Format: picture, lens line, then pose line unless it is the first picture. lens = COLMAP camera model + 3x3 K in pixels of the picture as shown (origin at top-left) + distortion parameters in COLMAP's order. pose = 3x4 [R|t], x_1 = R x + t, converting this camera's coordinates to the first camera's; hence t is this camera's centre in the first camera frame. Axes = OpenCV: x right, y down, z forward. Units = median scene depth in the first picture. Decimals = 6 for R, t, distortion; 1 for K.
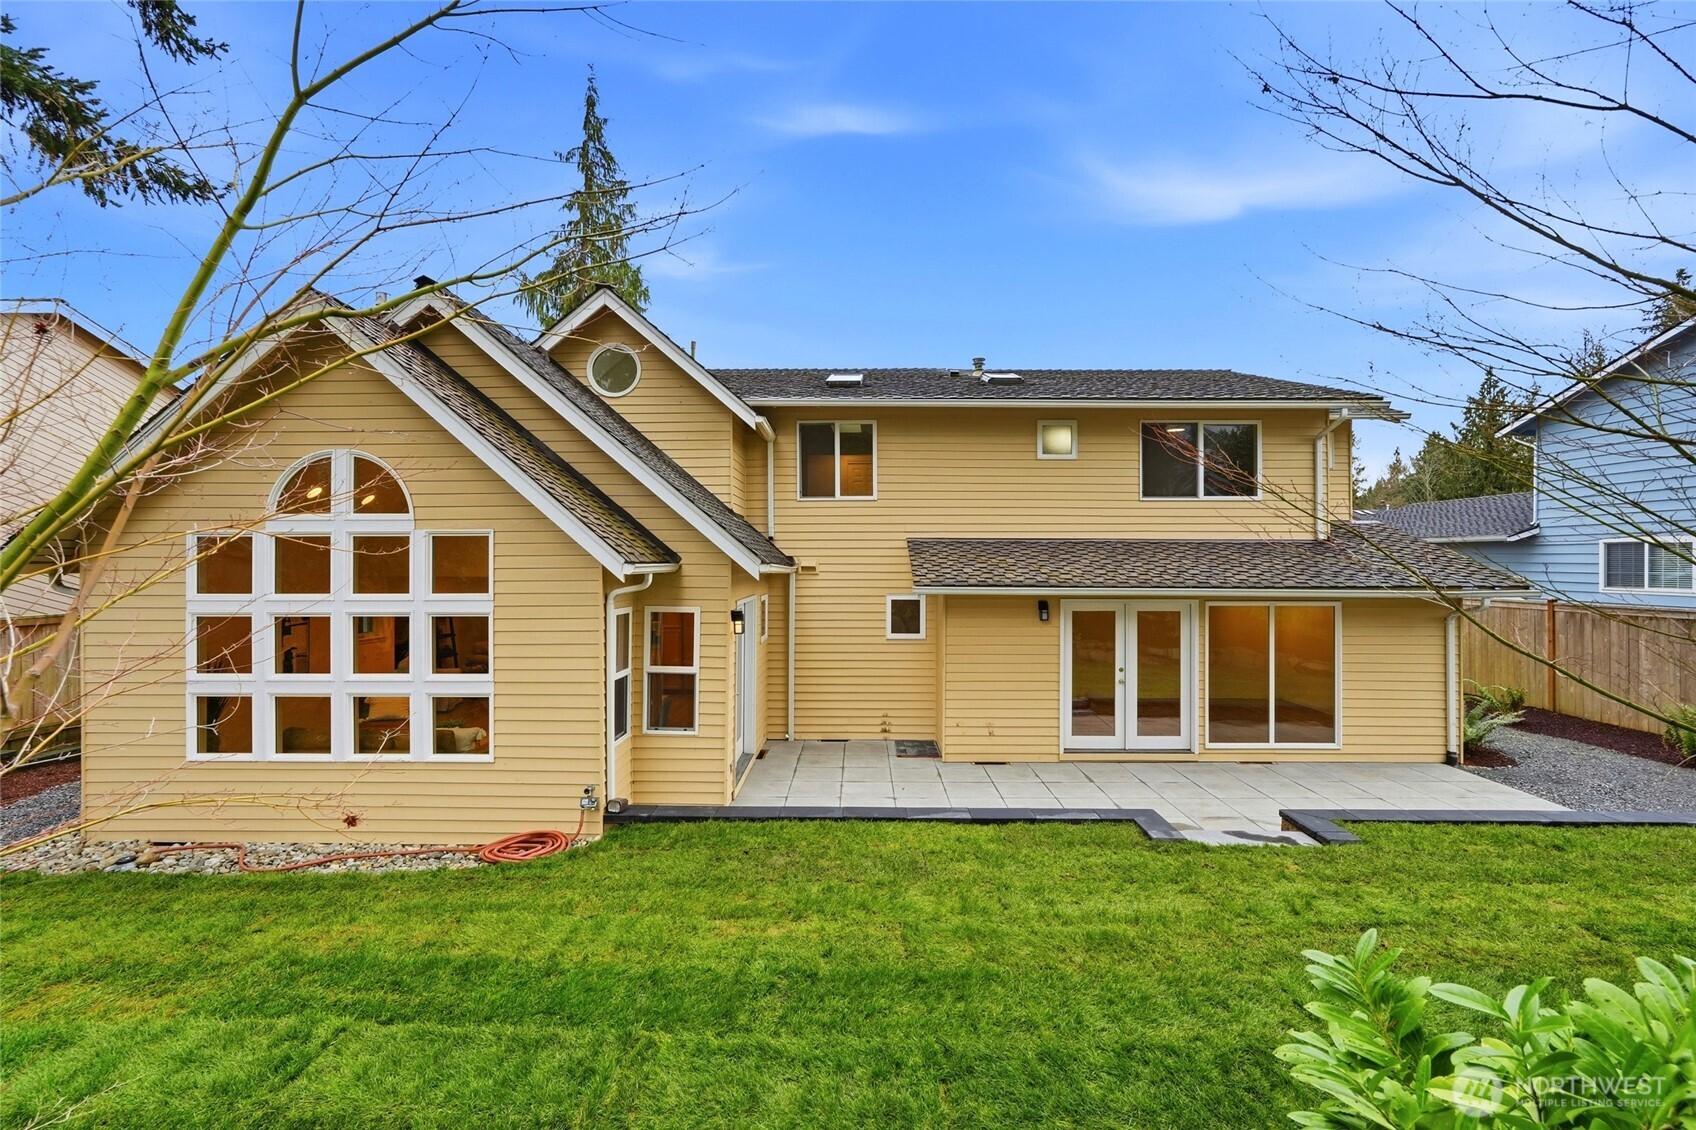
lens RADIAL K [[740.8, 0, 852.6], [0, 740.8, 567.1], [0, 0, 1]] dist [-0.000023, -0.000020]
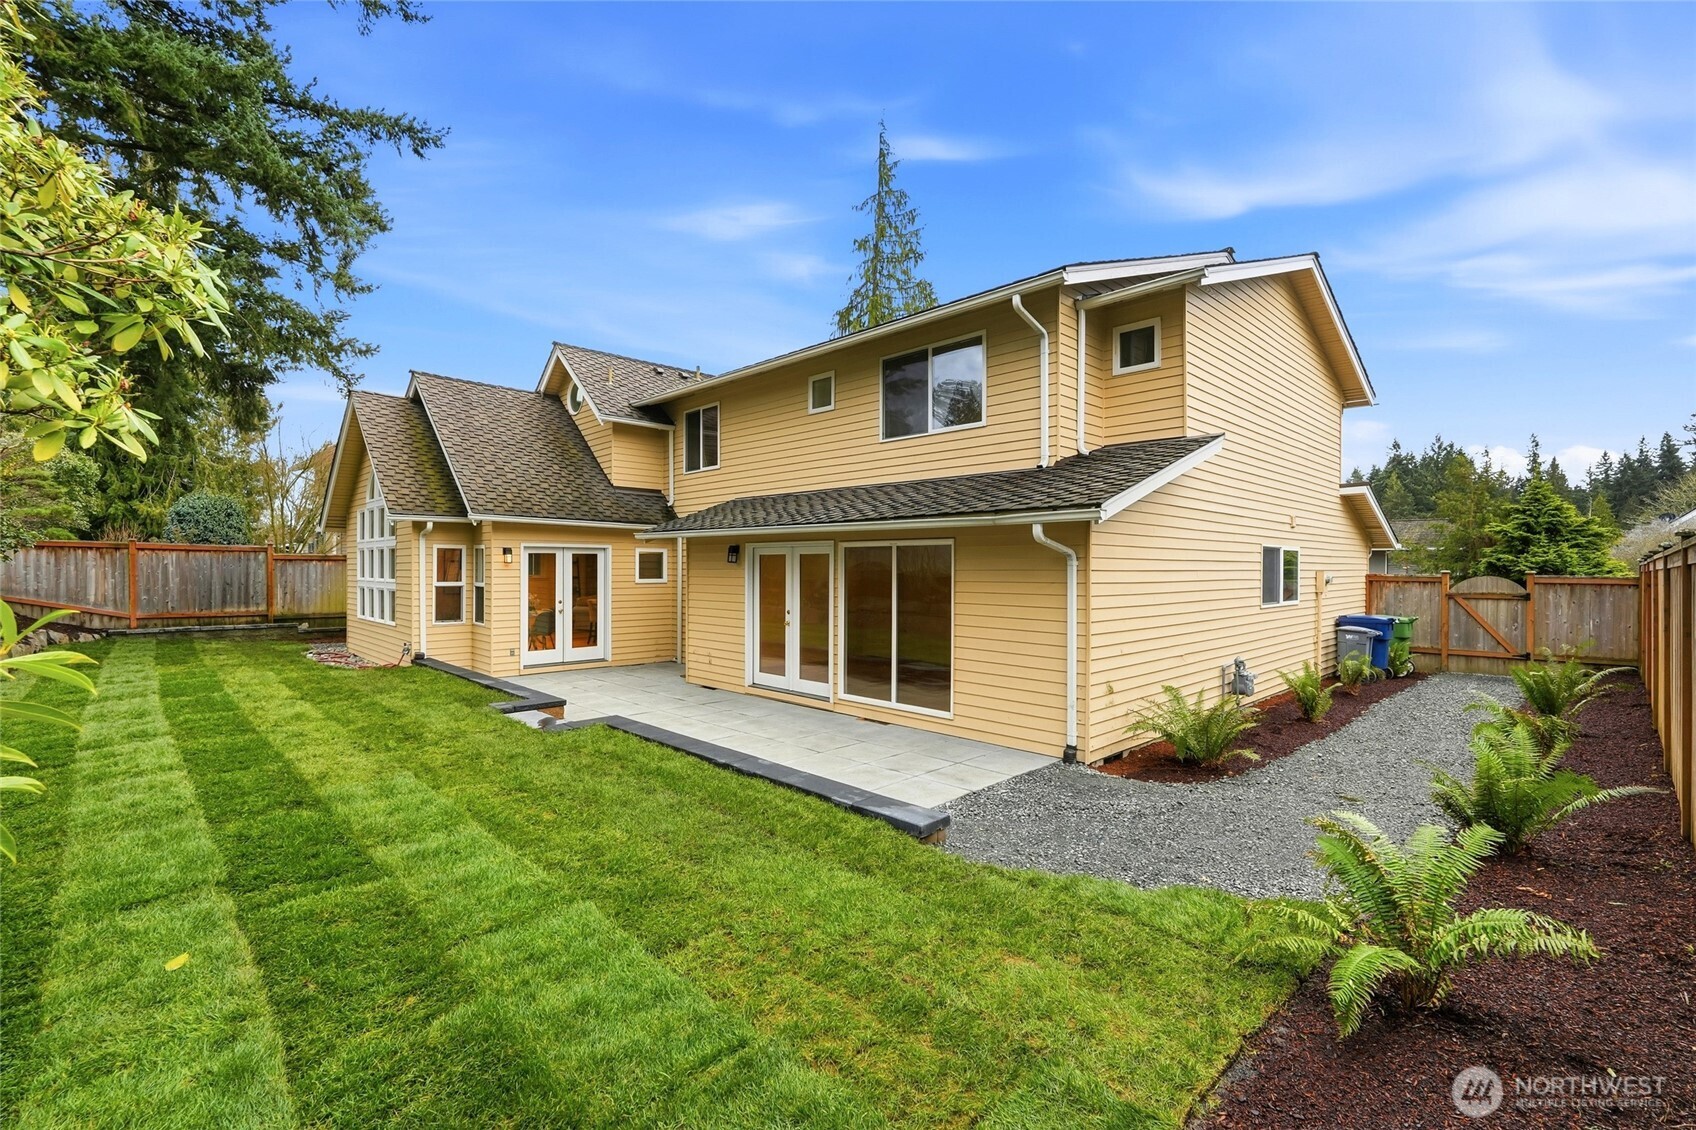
lens RADIAL K [[740.8, 0, 855.1], [0, 740.8, 564.5], [0, 0, 1]] dist [-0.000023, -0.000020]
pose [[0.716825, -0.001198, -0.697252, 1.137169], [-0.001304, 0.999994, -0.003059, 0.076040], [0.697252, 0.003101, 0.716819, 0.333882]]
